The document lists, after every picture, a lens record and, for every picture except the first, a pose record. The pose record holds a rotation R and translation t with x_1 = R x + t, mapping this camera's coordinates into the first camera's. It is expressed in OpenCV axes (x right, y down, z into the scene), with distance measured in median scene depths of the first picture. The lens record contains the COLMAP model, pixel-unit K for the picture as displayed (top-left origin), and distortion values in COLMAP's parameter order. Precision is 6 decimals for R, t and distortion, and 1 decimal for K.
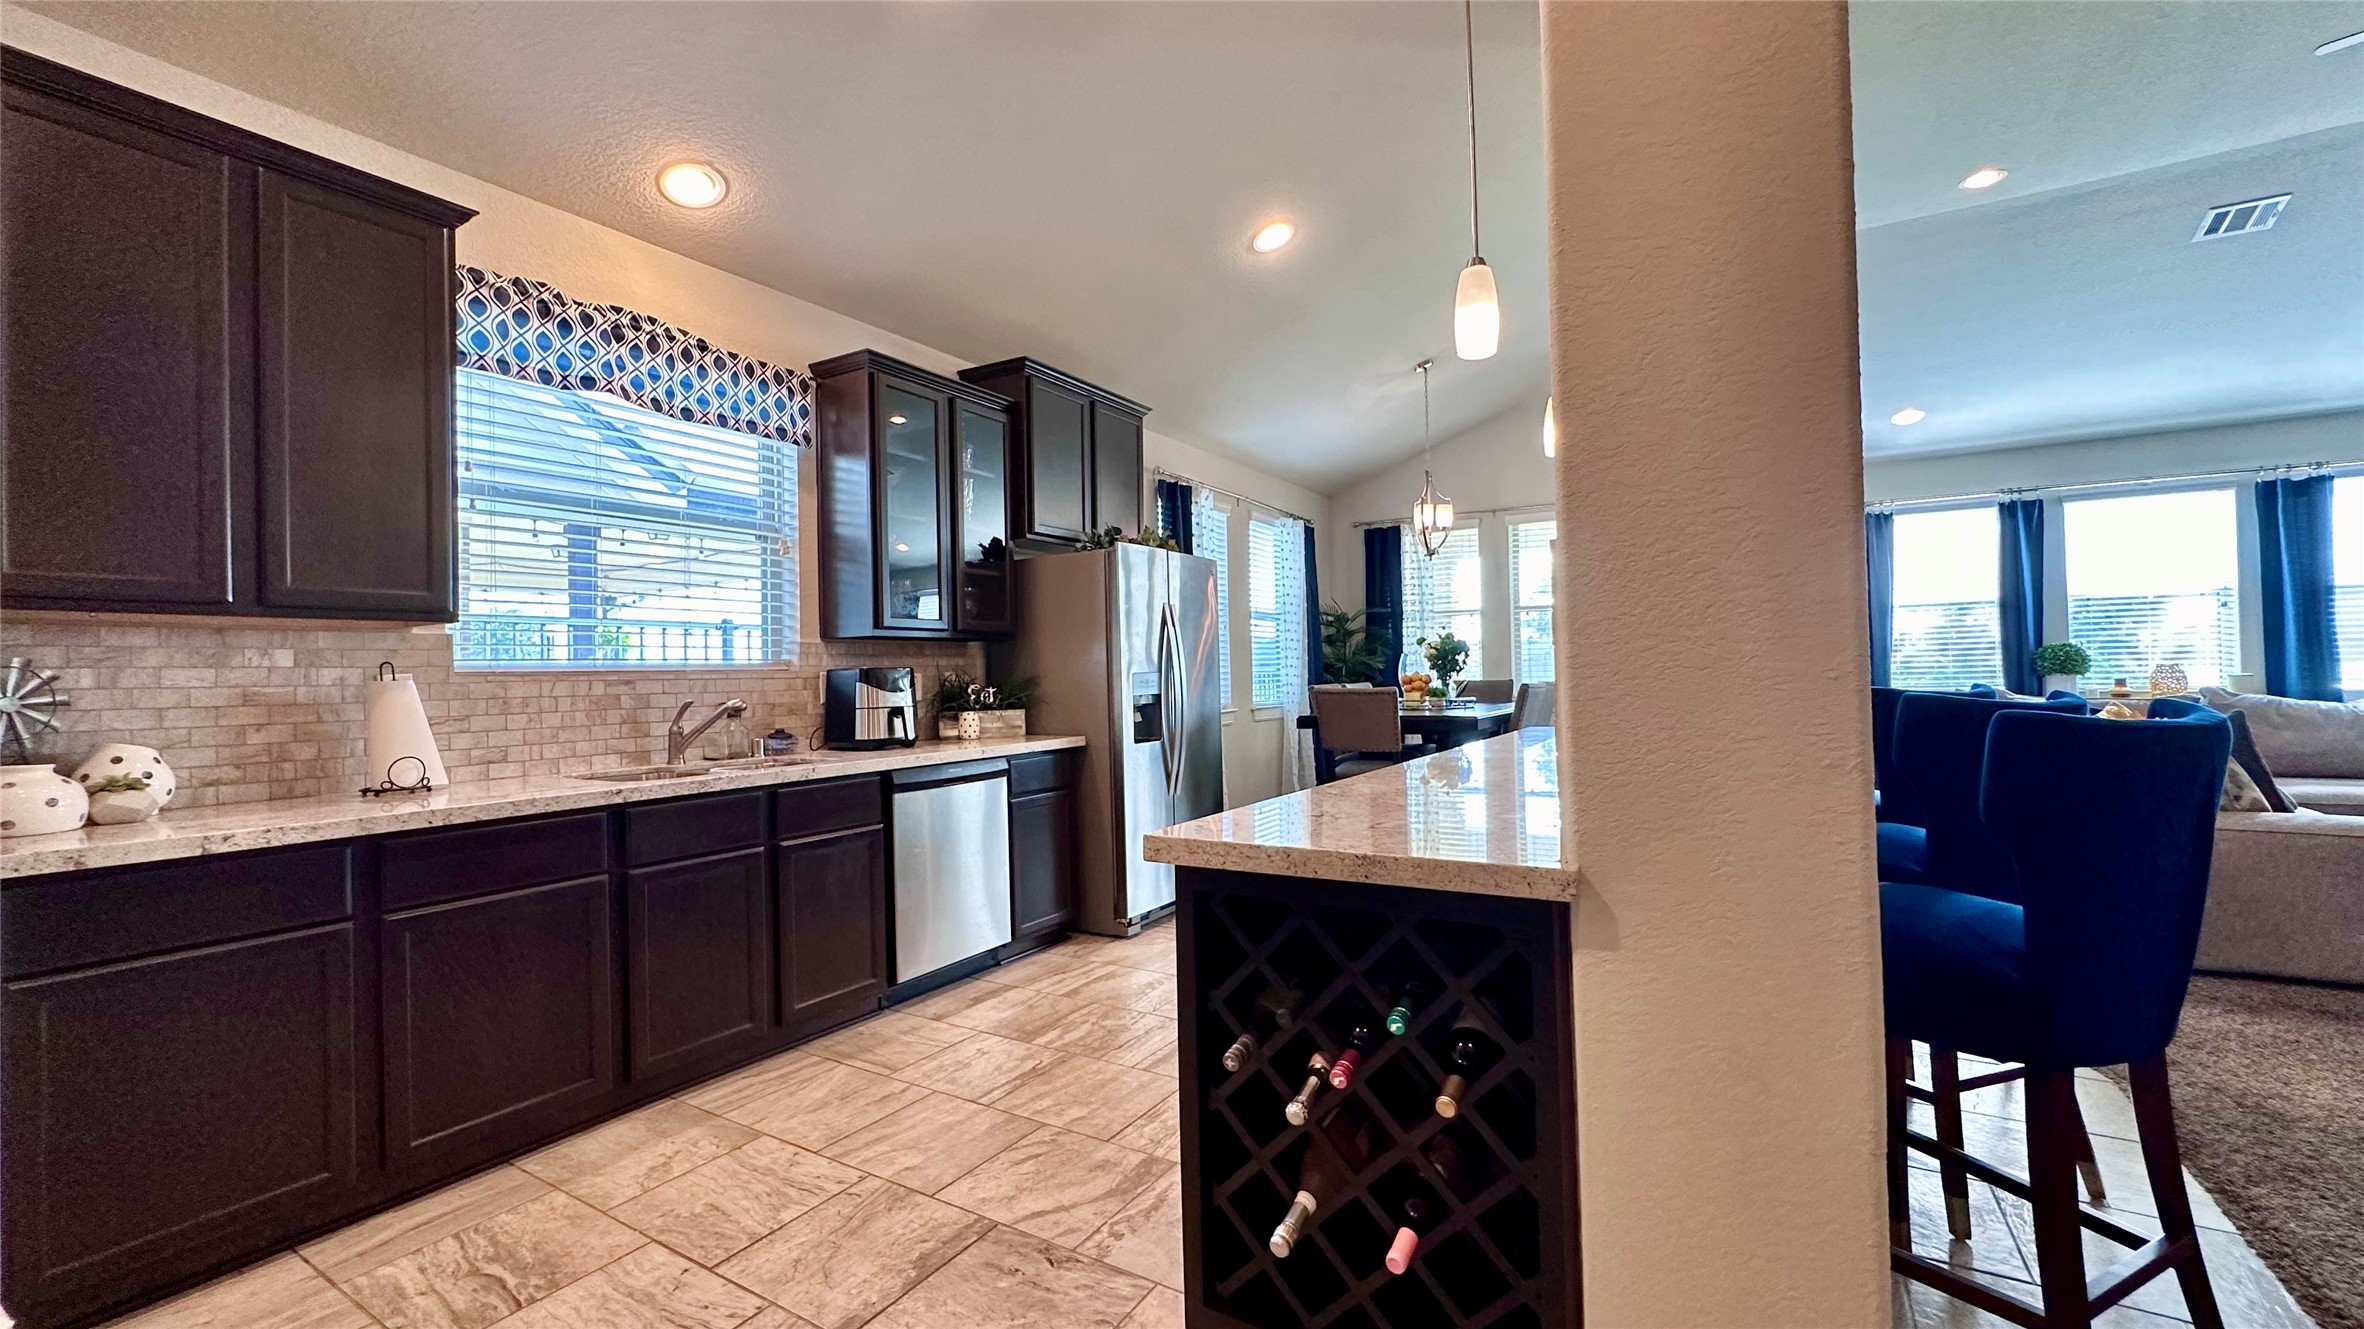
lens RADIAL K [[945.8, 0, 1181.1], [0, 945.8, 664.7], [0, 0, 1]] dist [-0.003998, 0.000885]
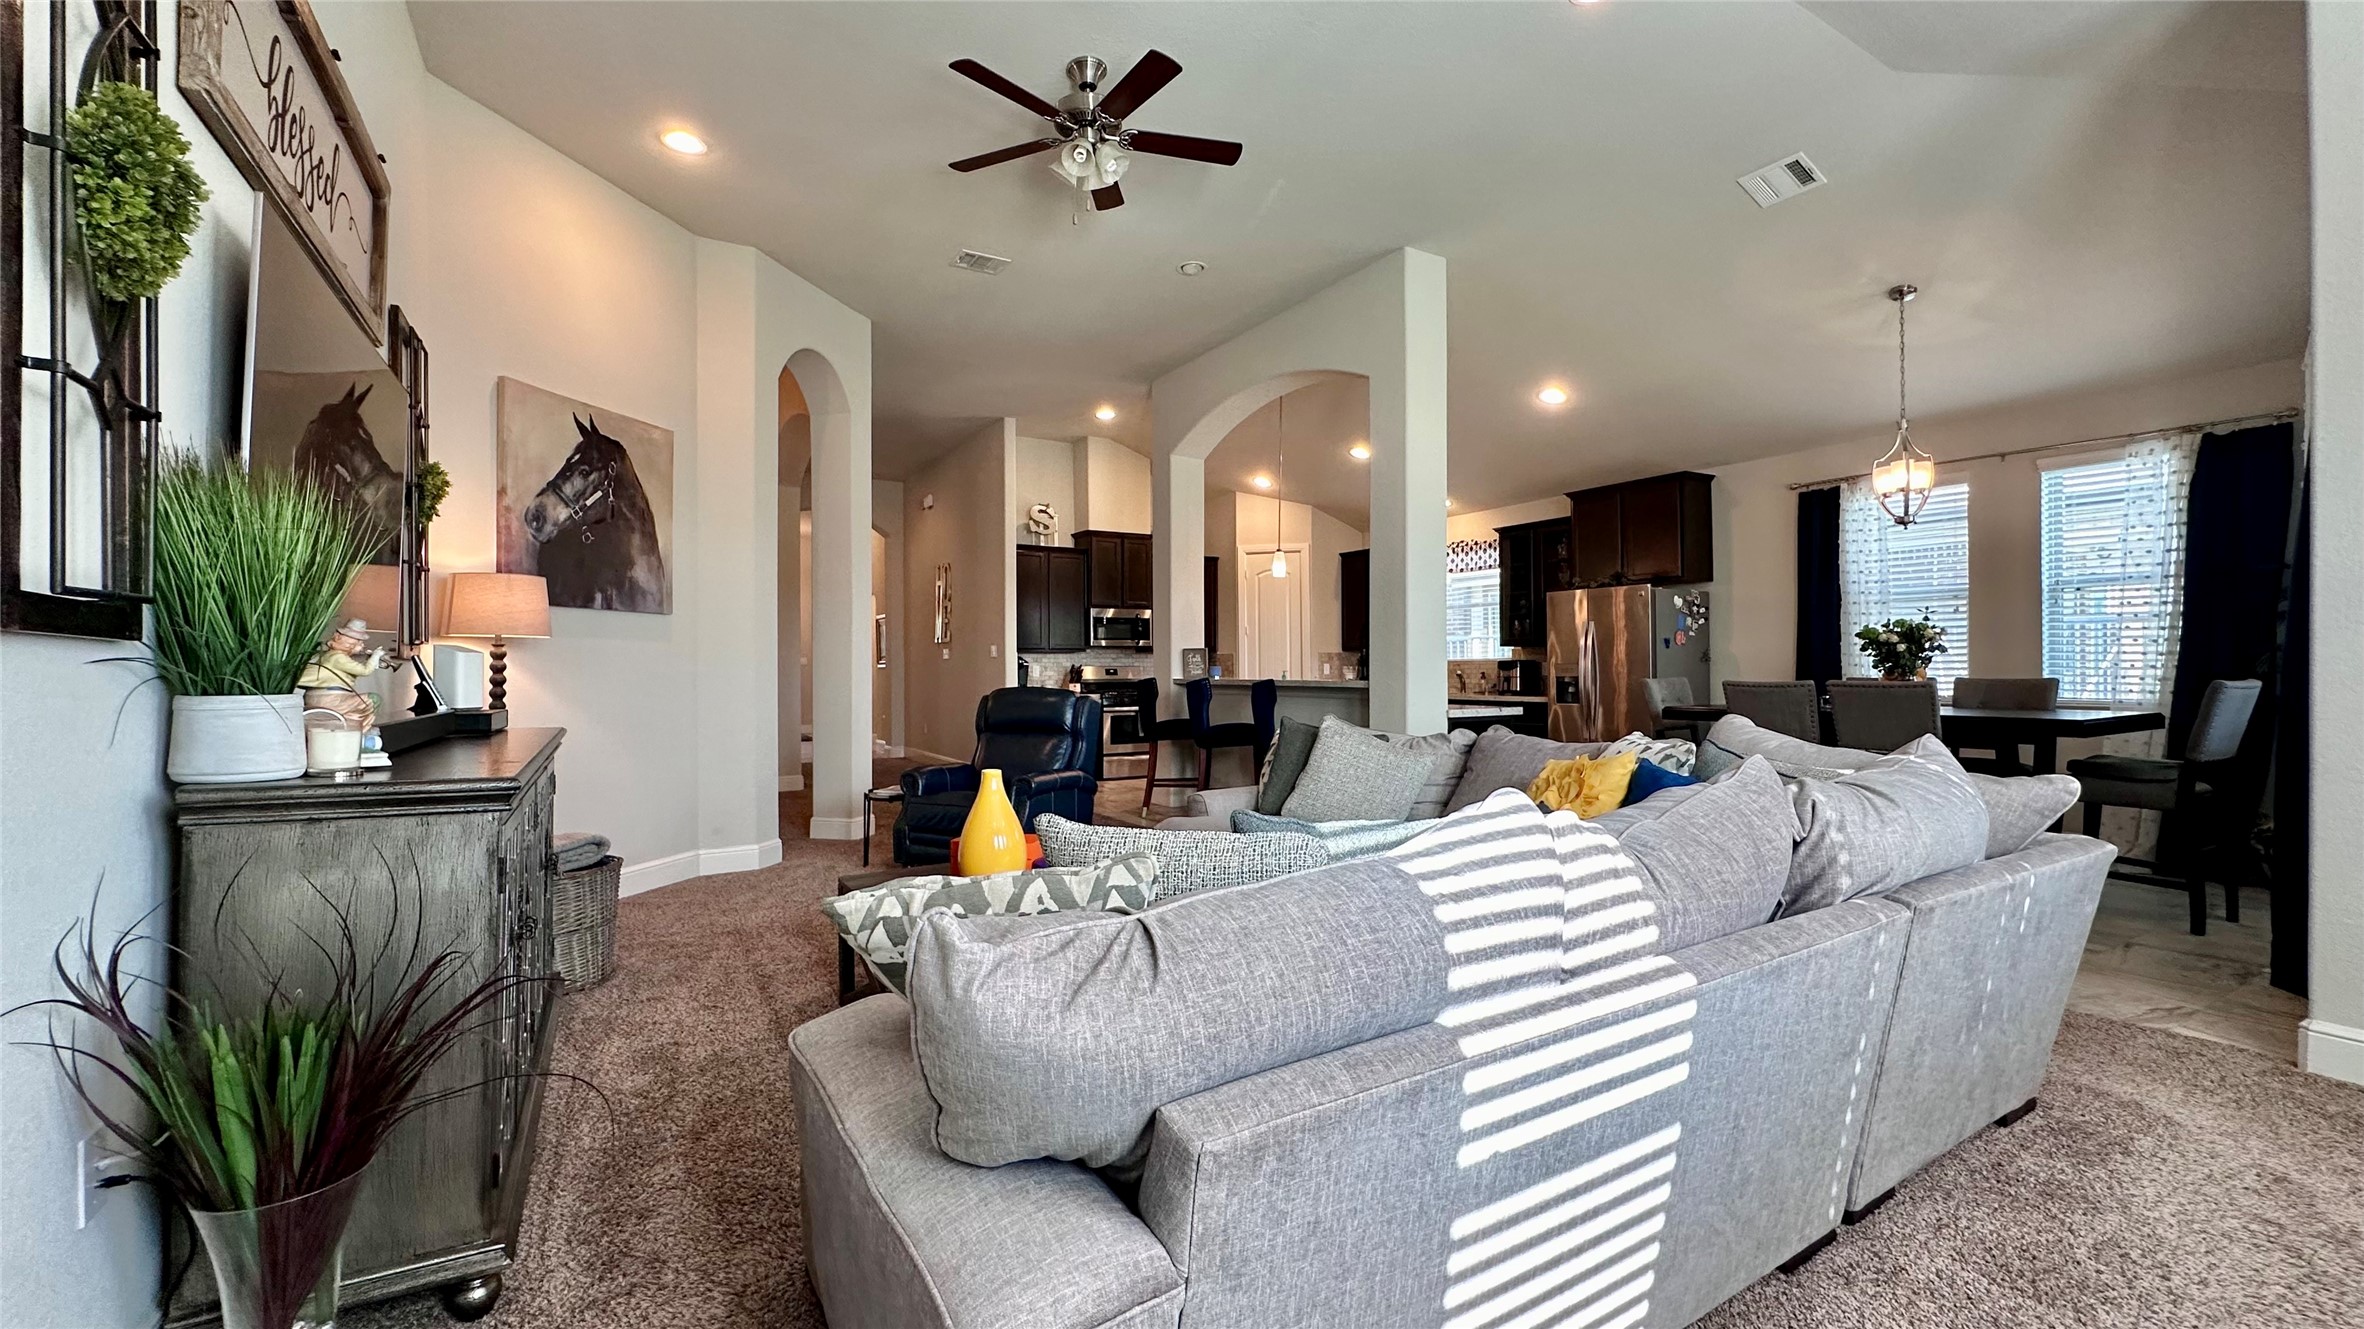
lens RADIAL K [[945.8, 0, 1181.1], [0, 945.8, 664.7], [0, 0, 1]] dist [-0.003998, 0.000885]
pose [[-0.459803, 0.022075, -0.887747, 2.220975], [0.027982, 0.999555, 0.010362, -0.033218], [0.887580, -0.020076, -0.460216, 1.416107]]
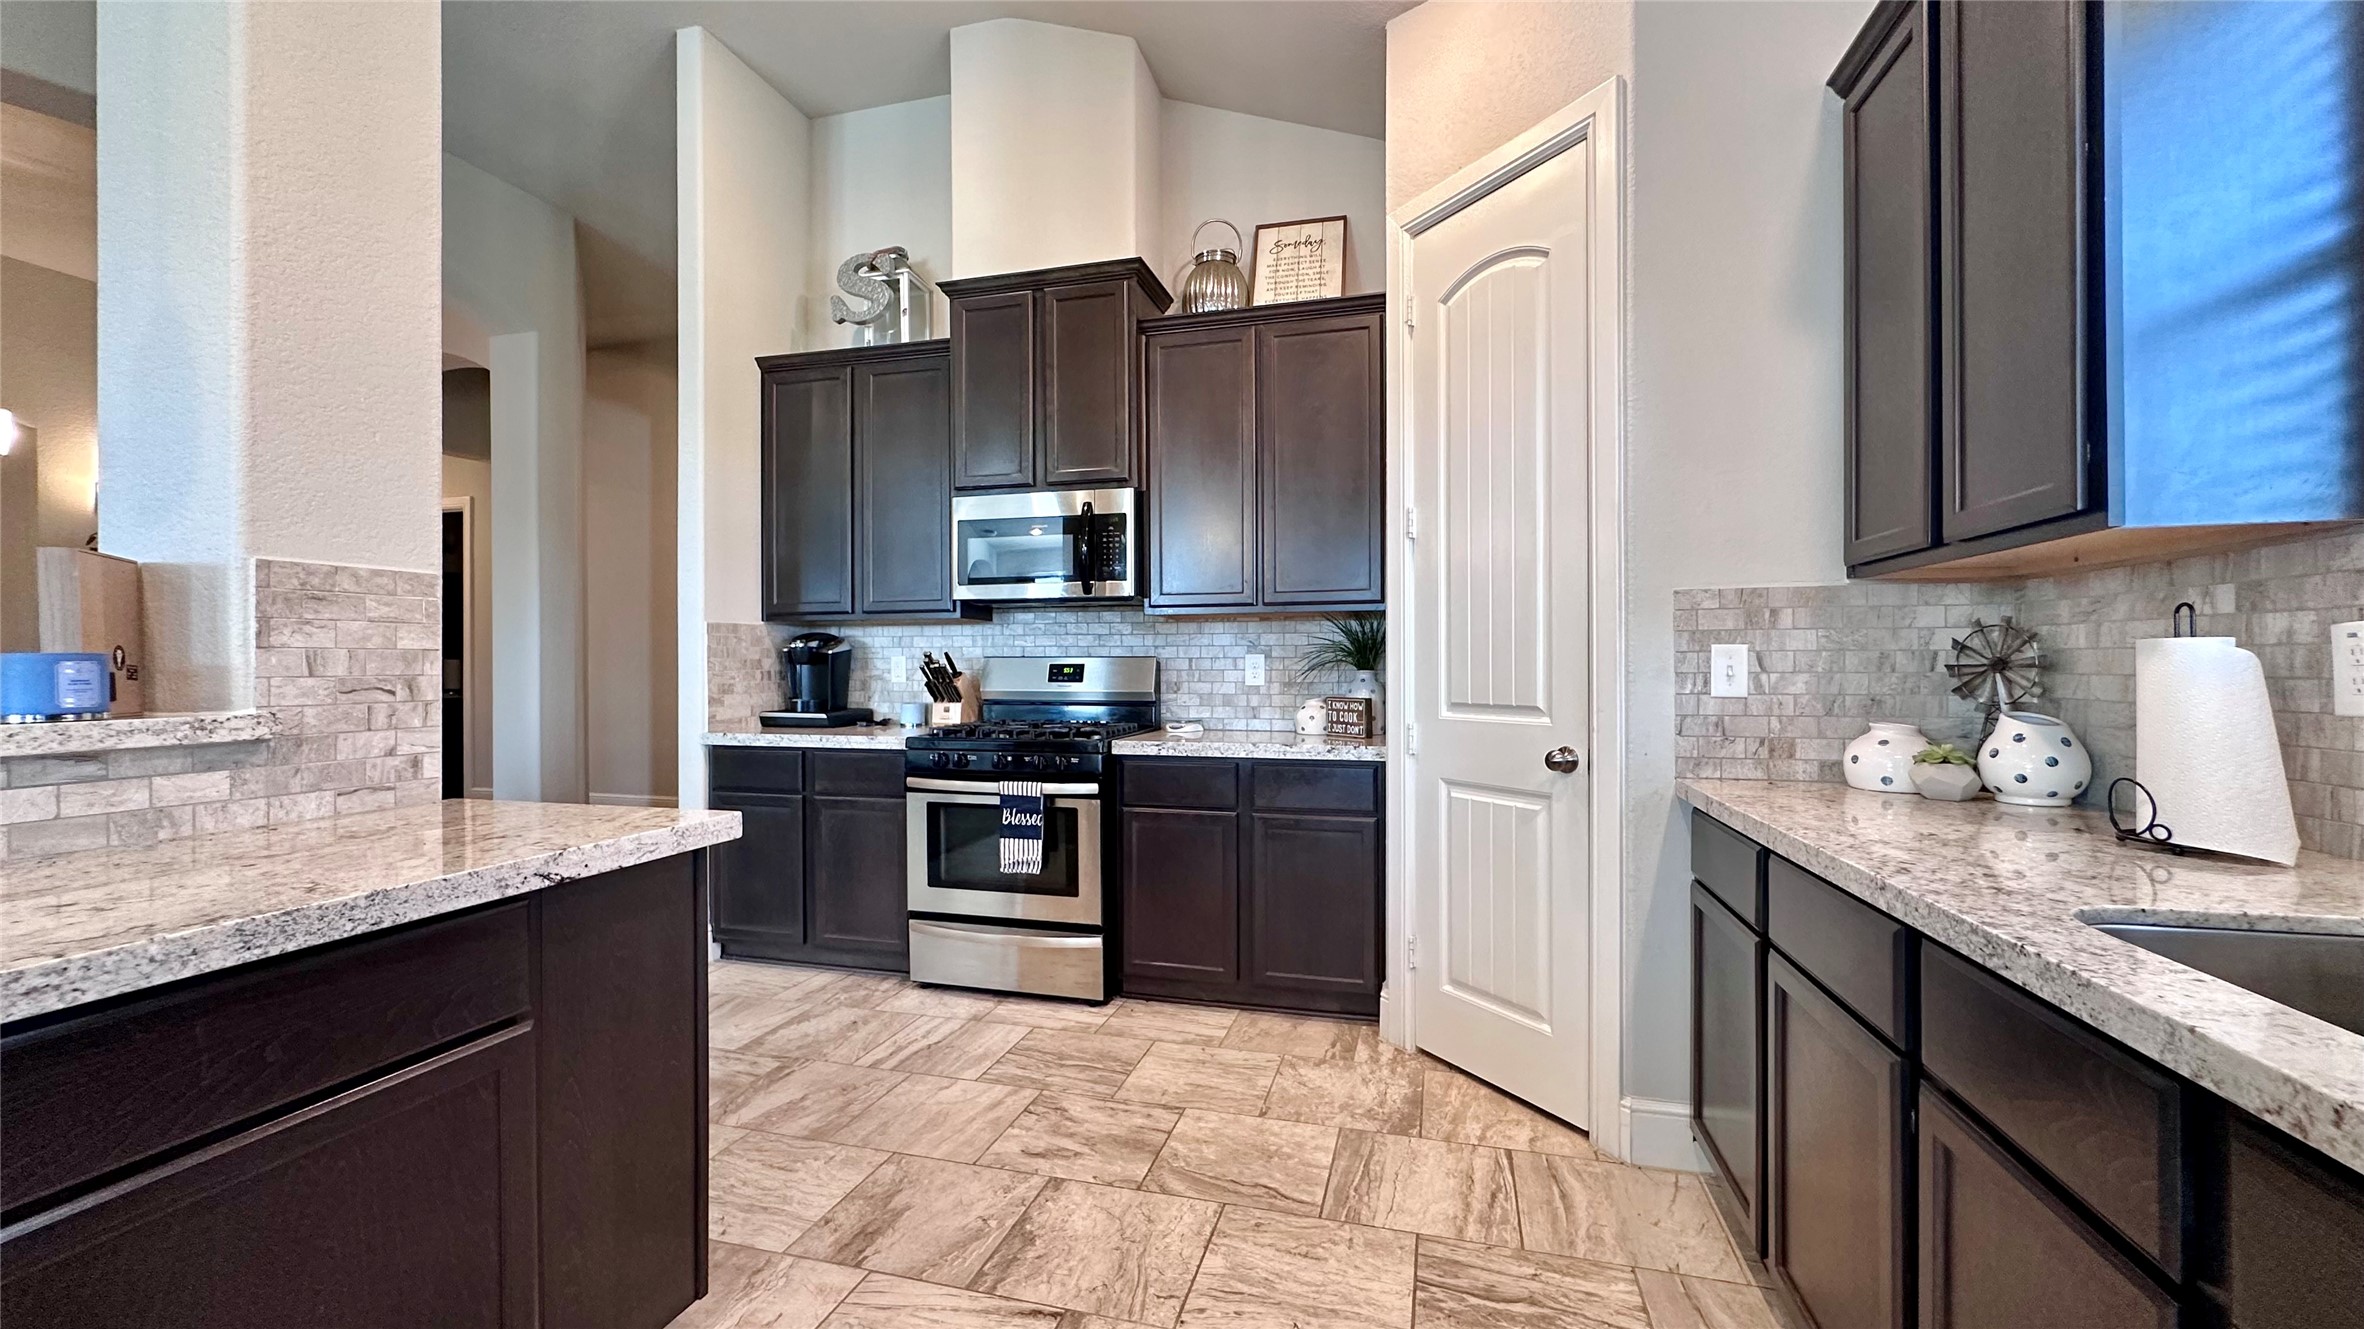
lens RADIAL K [[945.8, 0, 1181.1], [0, 945.8, 664.7], [0, 0, 1]] dist [-0.003998, 0.000885]
pose [[-0.960580, 0.024560, -0.276915, -0.098560], [0.026899, 0.999627, -0.004651, 0.013408], [0.276698, -0.011917, -0.960883, 0.941727]]
